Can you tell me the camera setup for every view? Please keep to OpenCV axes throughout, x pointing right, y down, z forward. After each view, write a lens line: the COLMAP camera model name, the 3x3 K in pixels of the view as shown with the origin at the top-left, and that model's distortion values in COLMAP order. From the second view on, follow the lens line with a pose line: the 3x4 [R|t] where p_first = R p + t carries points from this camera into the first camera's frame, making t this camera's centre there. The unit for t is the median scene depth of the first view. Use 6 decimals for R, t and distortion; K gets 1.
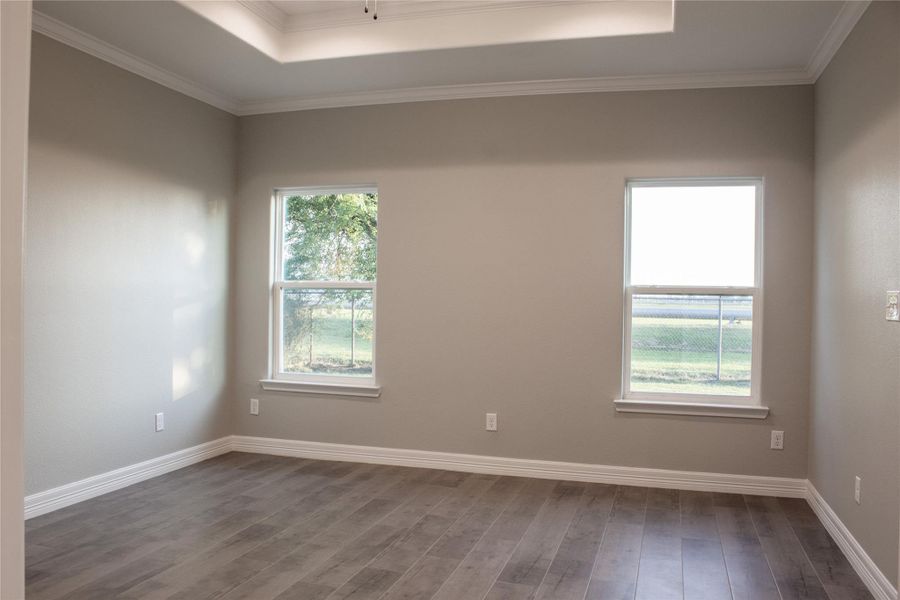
lens RADIAL K [[750.6, 0, 429.7], [0, 750.6, 301.2], [0, 0, 1]] dist [-0.160460, 0.156370]
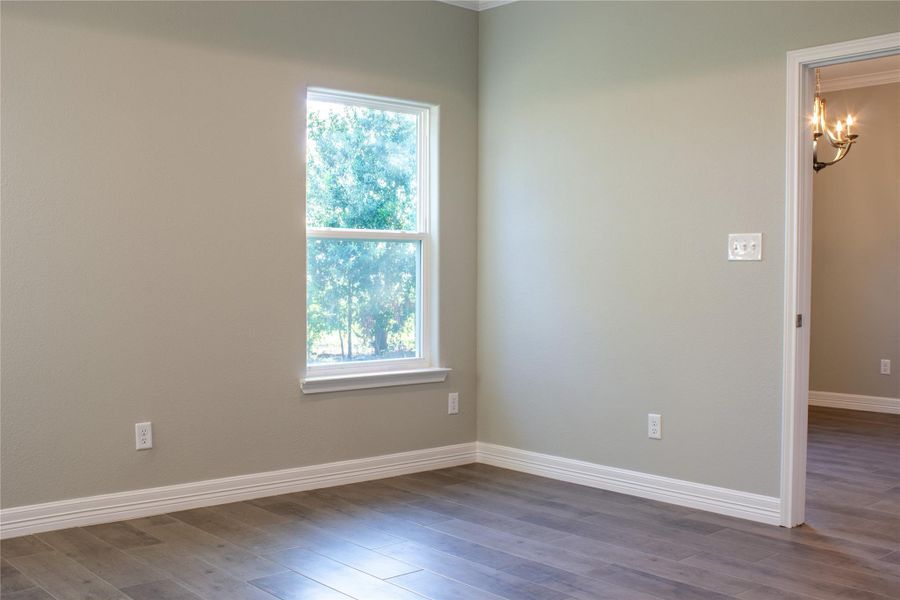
lens RADIAL K [[968.8, 0, 432.9], [0, 968.8, 304.4], [0, 0, 1]] dist [-0.081257, 0.015865]
pose [[0.534186, -0.041829, 0.844331, -0.528983], [0.012827, 0.999061, 0.041379, 0.019883], [-0.845269, -0.011274, 0.534221, 0.386884]]
